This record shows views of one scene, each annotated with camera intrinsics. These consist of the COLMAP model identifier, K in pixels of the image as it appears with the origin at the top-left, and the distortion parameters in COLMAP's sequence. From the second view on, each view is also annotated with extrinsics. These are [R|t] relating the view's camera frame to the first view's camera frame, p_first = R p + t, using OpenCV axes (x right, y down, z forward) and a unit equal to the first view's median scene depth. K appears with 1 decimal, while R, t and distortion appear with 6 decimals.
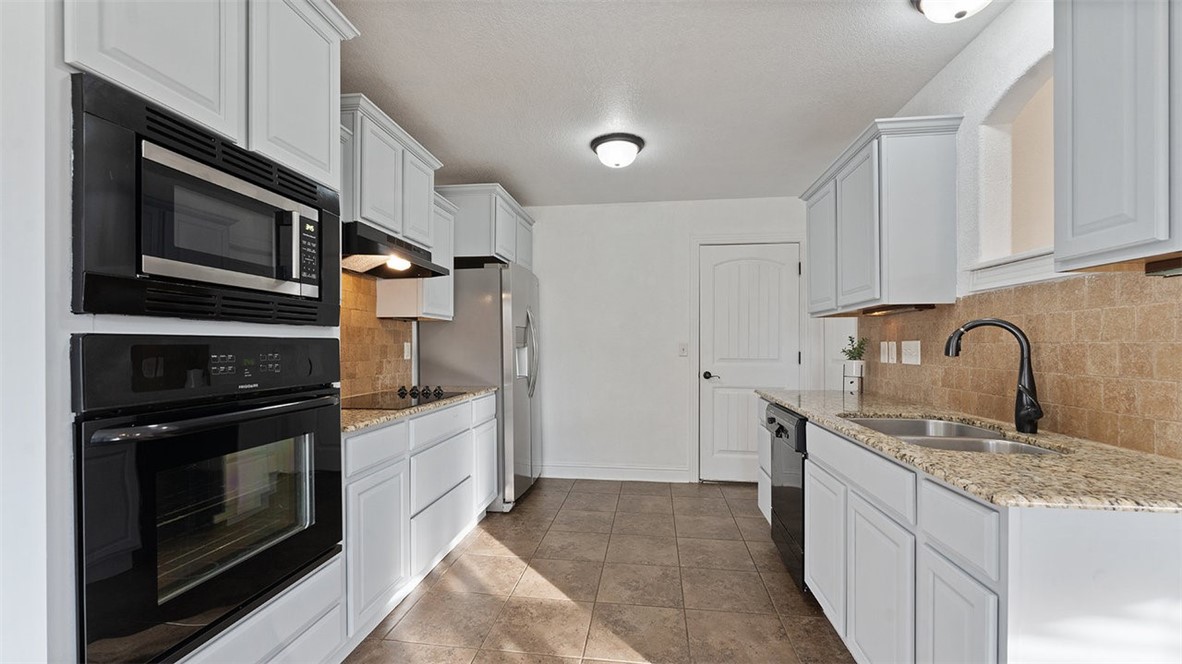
lens RADIAL K [[484.6, 0, 589.4], [0, 484.6, 337.0], [0, 0, 1]] dist [-0.007314, 0.000084]
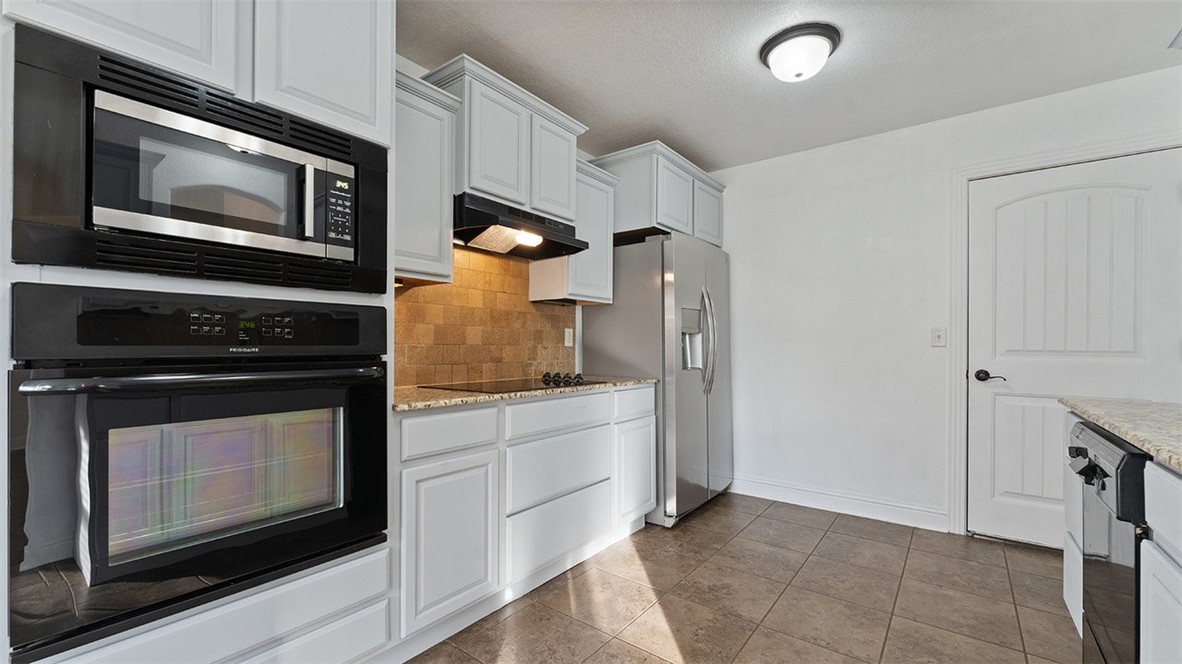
lens RADIAL K [[484.6, 0, 588.3], [0, 484.6, 341.4], [0, 0, 1]] dist [-0.007314, 0.000084]
pose [[0.865209, -0.003069, -0.501401, 0.172744], [0.005886, 0.999975, 0.004037, 0.042657], [0.501376, -0.006445, 0.865205, 0.259780]]
